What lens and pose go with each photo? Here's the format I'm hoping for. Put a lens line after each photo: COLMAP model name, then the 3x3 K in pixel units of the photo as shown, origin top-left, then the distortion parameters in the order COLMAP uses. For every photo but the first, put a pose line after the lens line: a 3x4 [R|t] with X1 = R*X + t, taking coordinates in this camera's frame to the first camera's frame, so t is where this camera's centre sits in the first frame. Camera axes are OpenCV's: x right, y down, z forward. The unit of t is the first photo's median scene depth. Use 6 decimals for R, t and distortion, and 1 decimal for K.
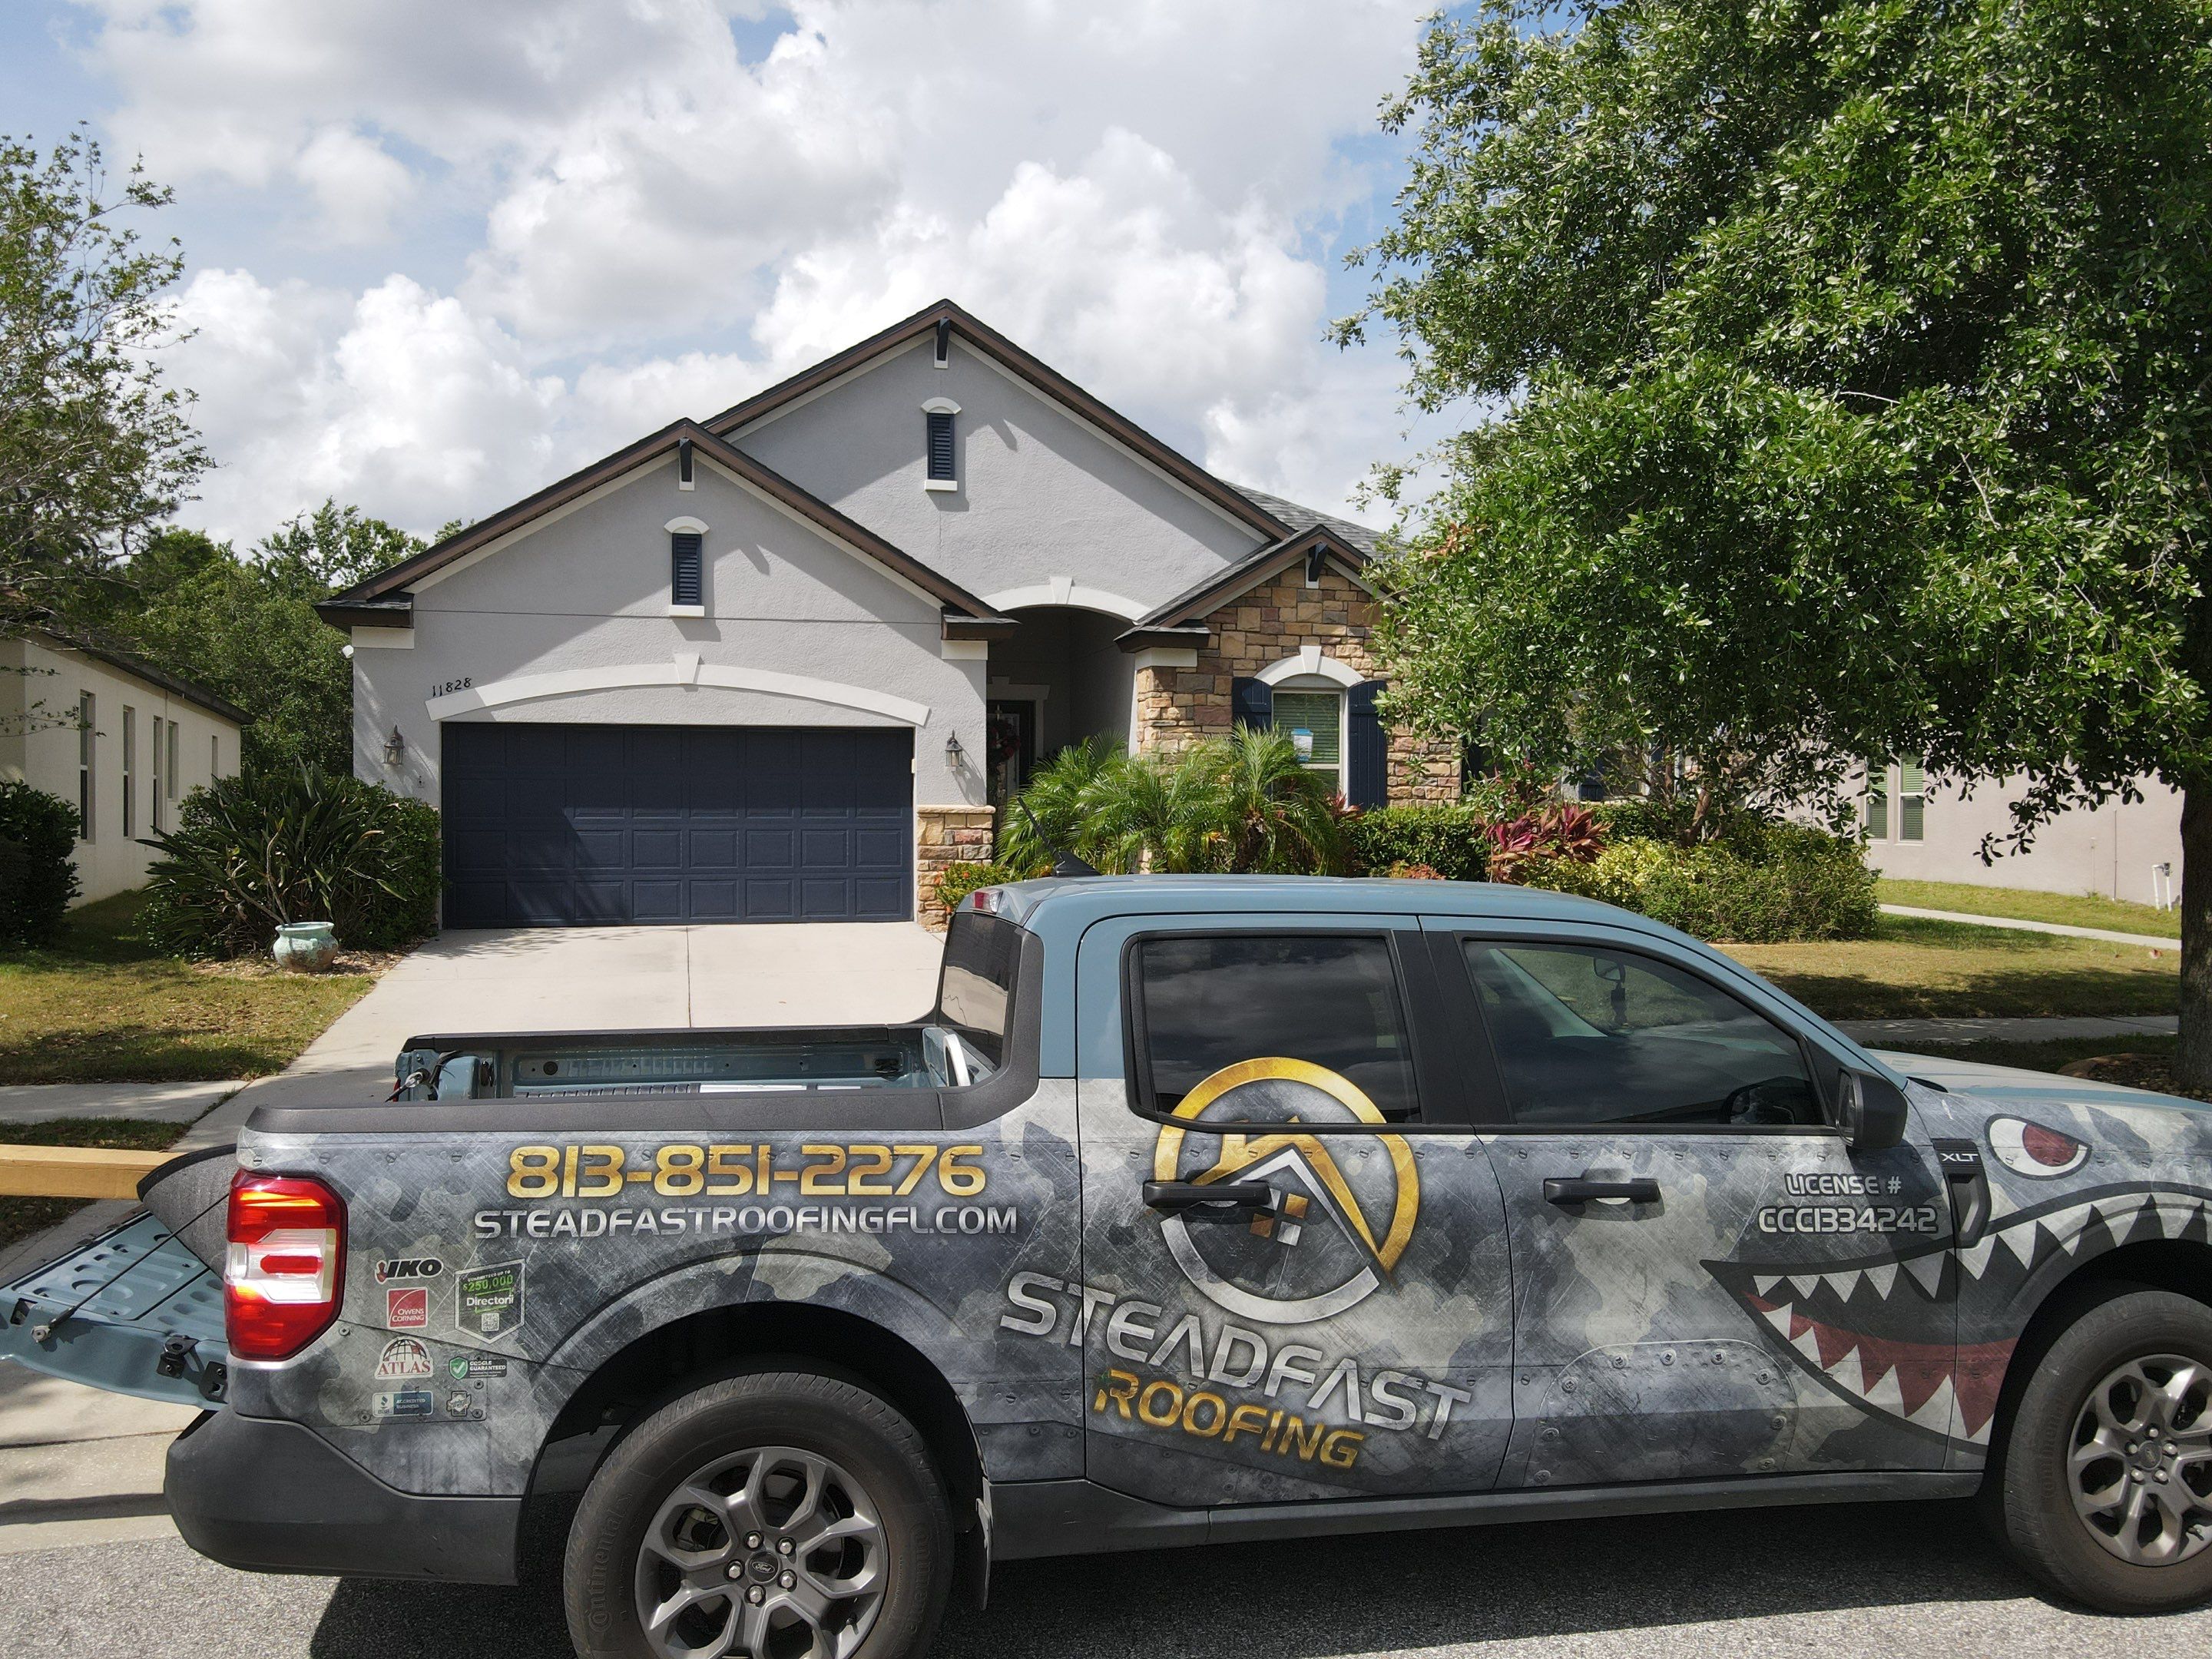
lens RADIAL K [[1624.6, 0, 1094.8], [0, 1624.6, 826.7], [0, 0, 1]] dist [-0.012241, 0.043306]
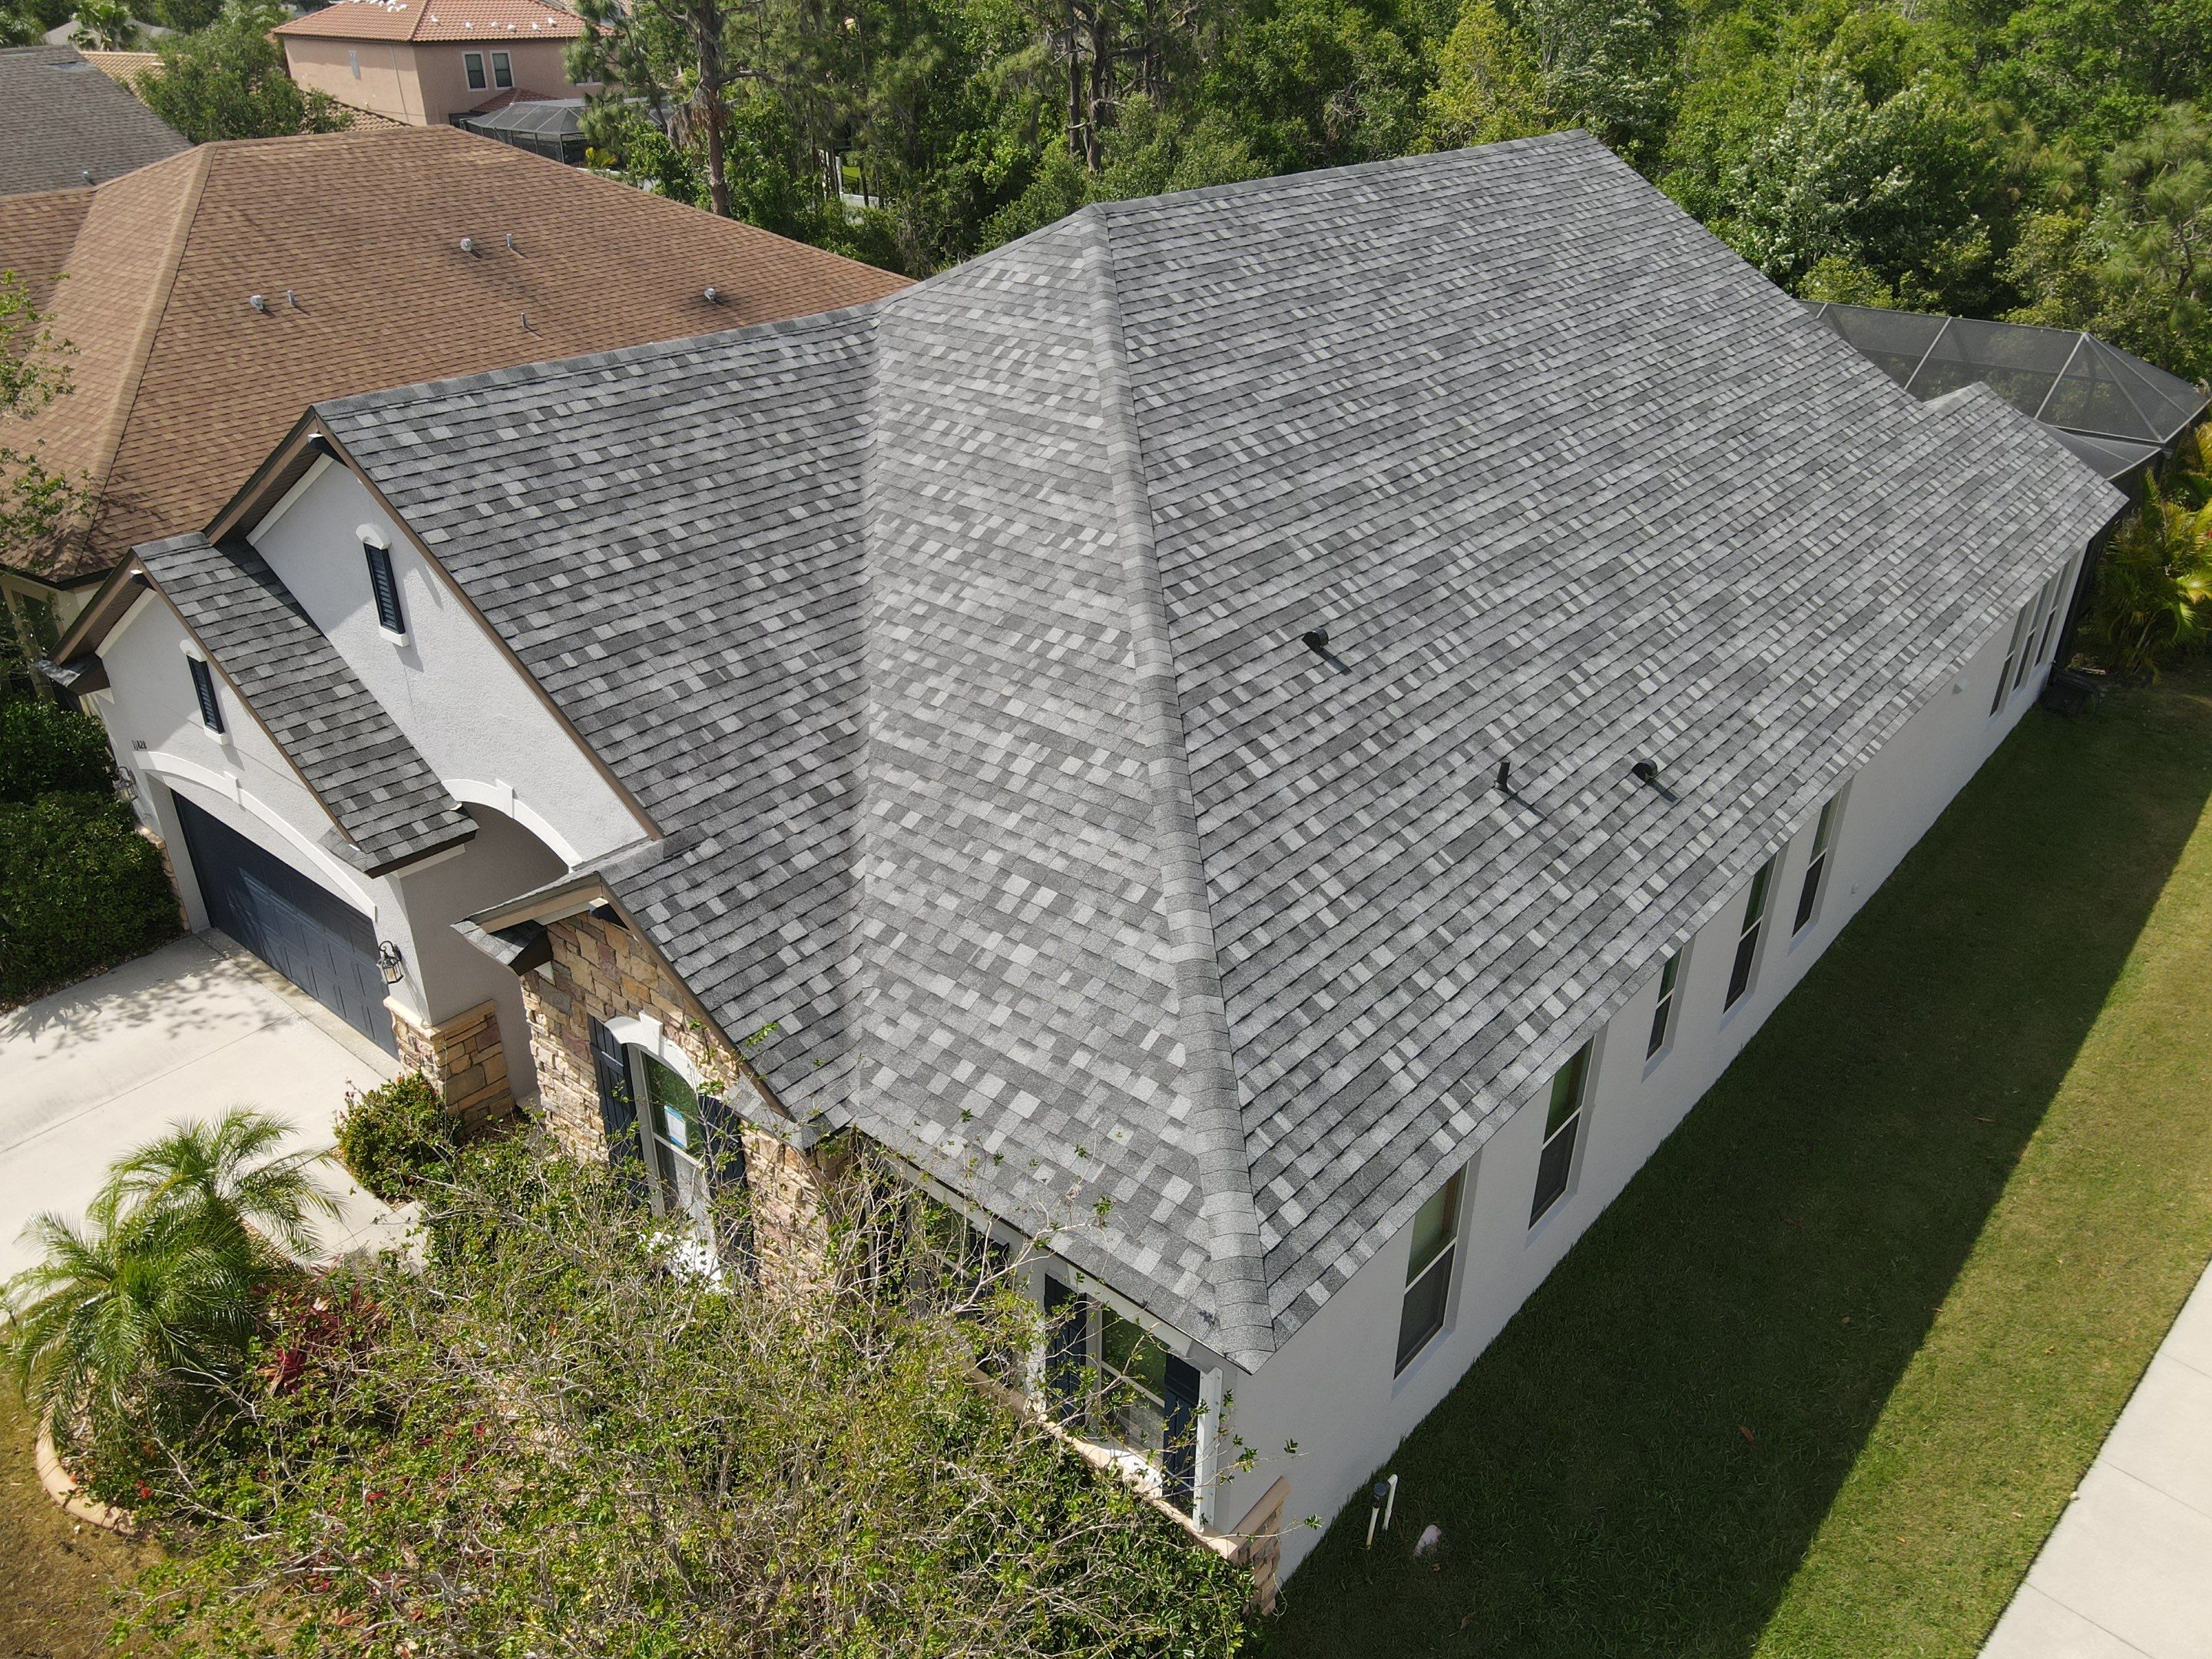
lens RADIAL K [[1624.6, 0, 1069.1], [0, 1624.6, 830.2], [0, 0, 1]] dist [-0.012241, 0.043306]
pose [[0.579879, 0.382280, -0.719446, 0.679547], [-0.005079, 0.884757, 0.466025, -0.488671], [0.814687, -0.266584, 0.514993, 0.840963]]
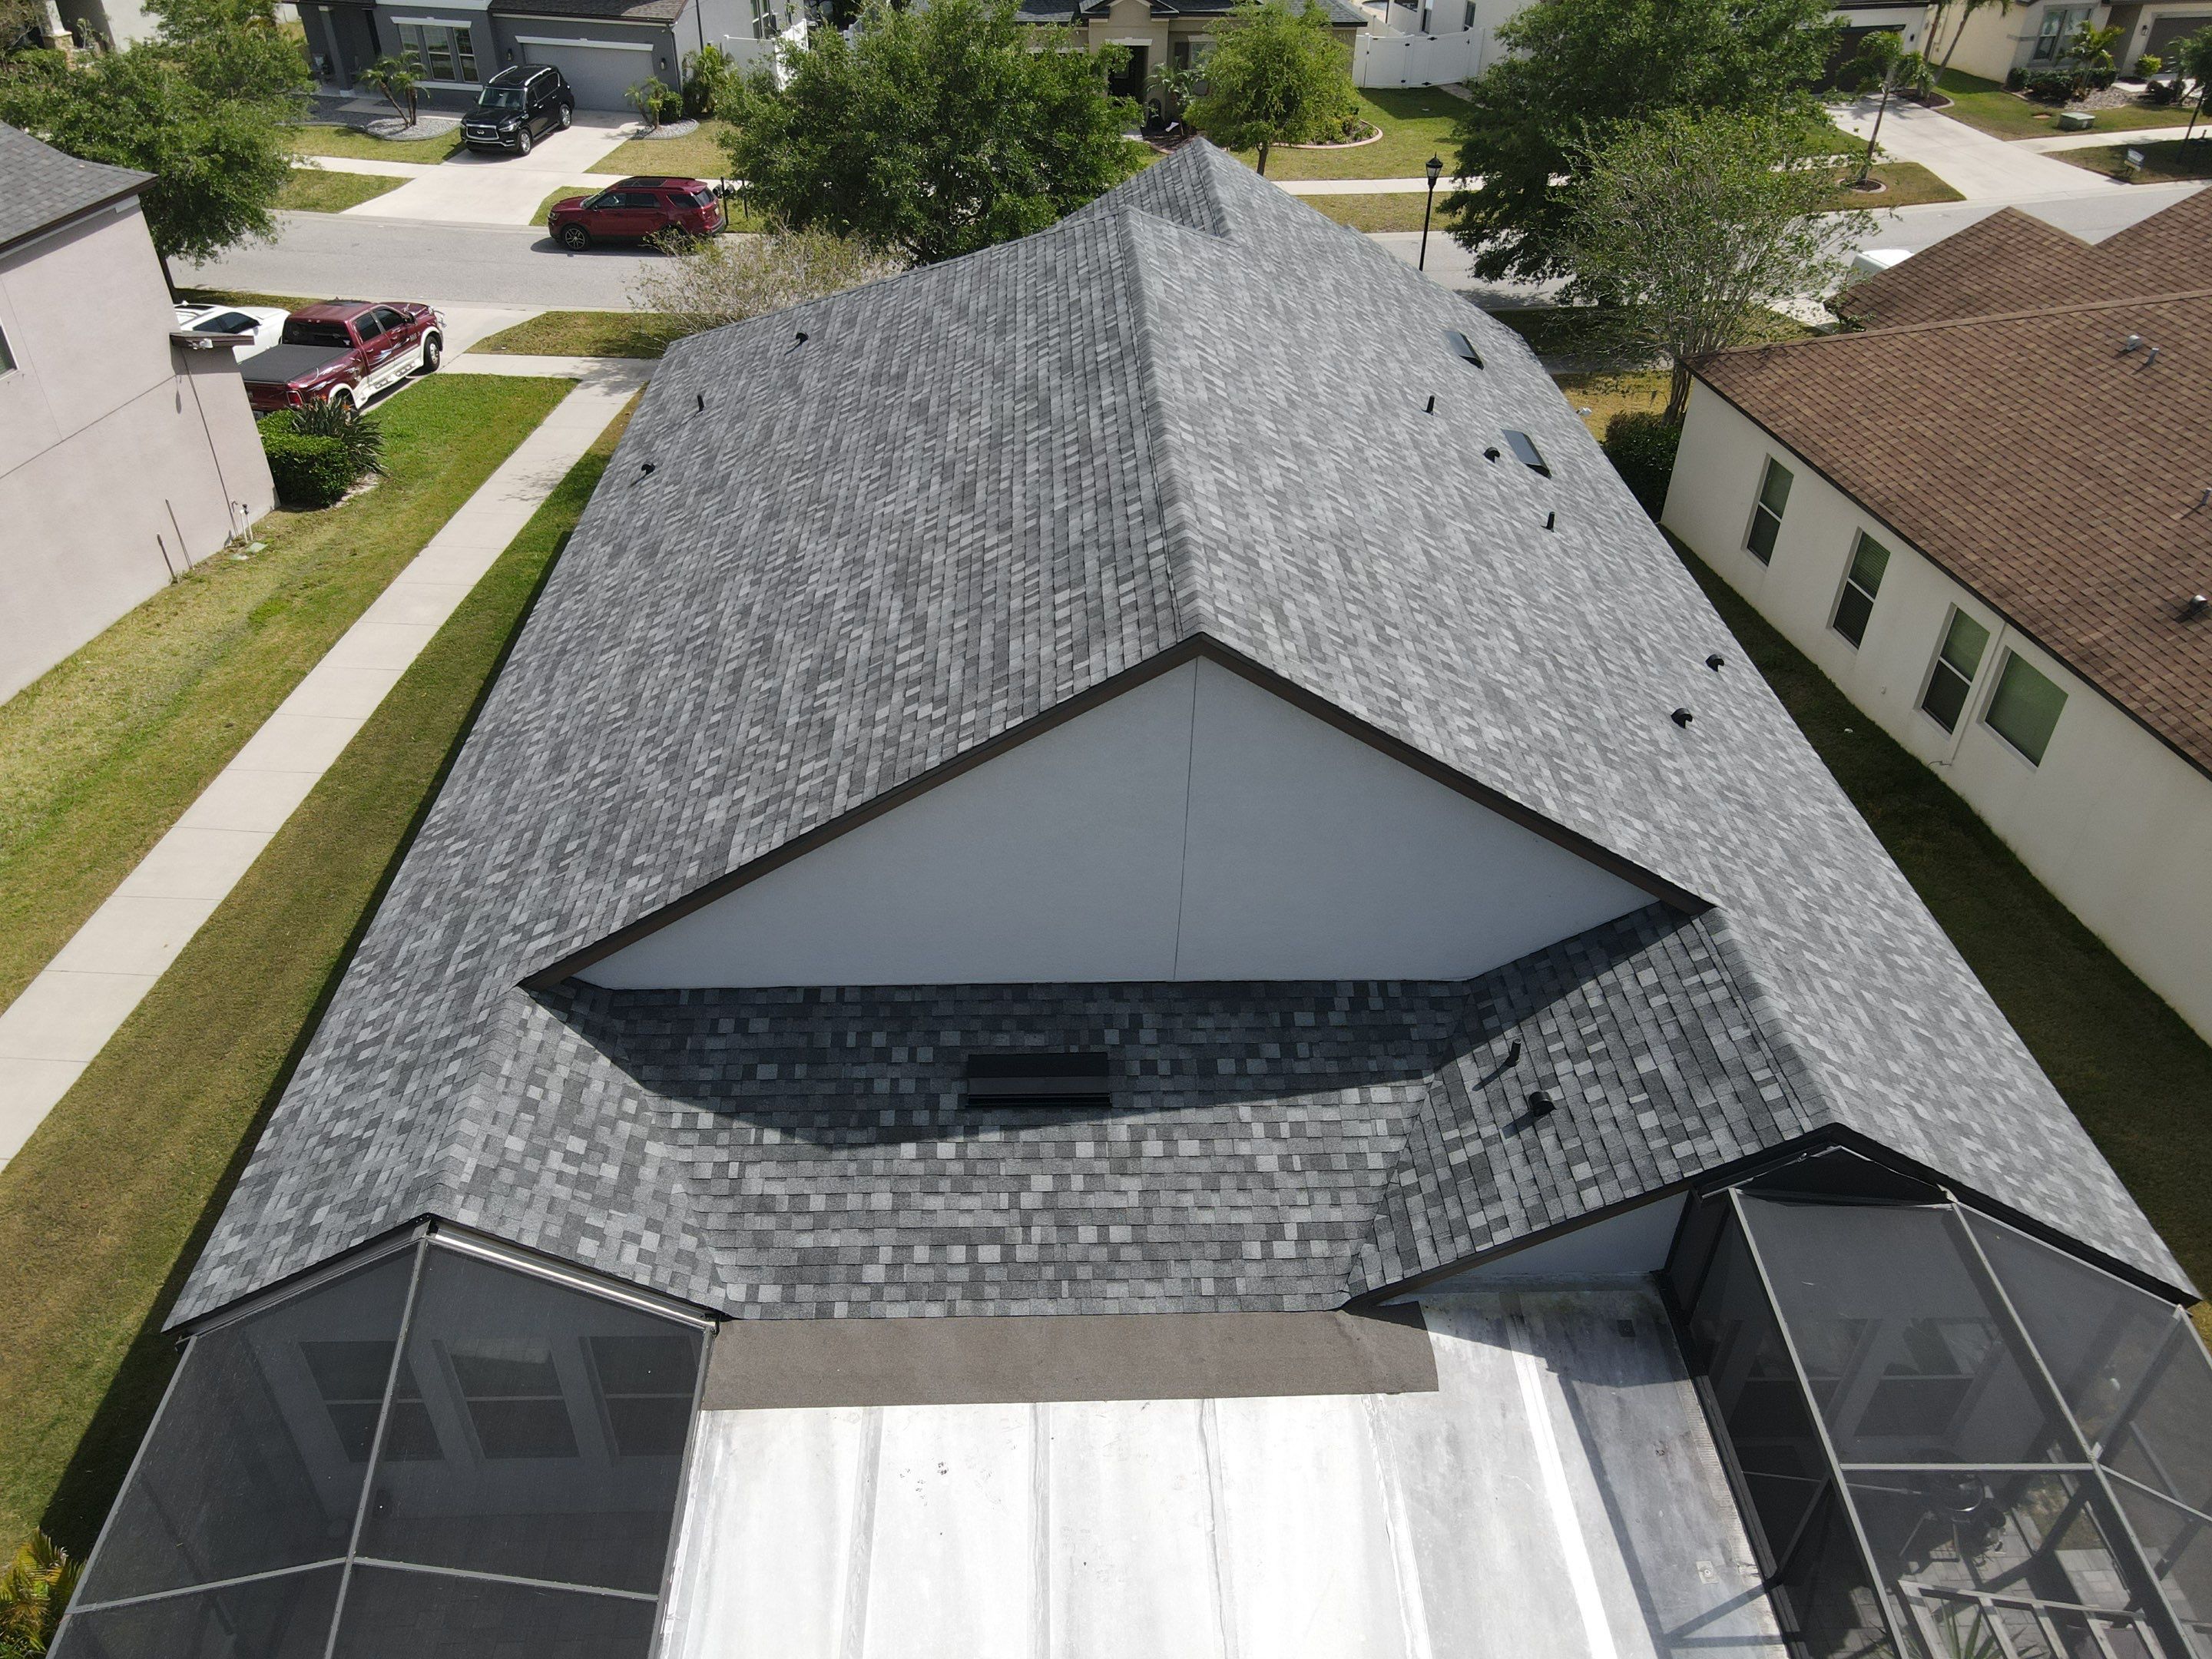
lens RADIAL K [[1624.6, 0, 1072.2], [0, 1624.6, 821.0], [0, 0, 1]] dist [-0.012241, 0.043306]
pose [[-0.976894, -0.130250, 0.169452, -0.314917], [-0.004601, 0.805475, 0.592612, -0.703922], [-0.213677, 0.578139, -0.787463, 2.579577]]
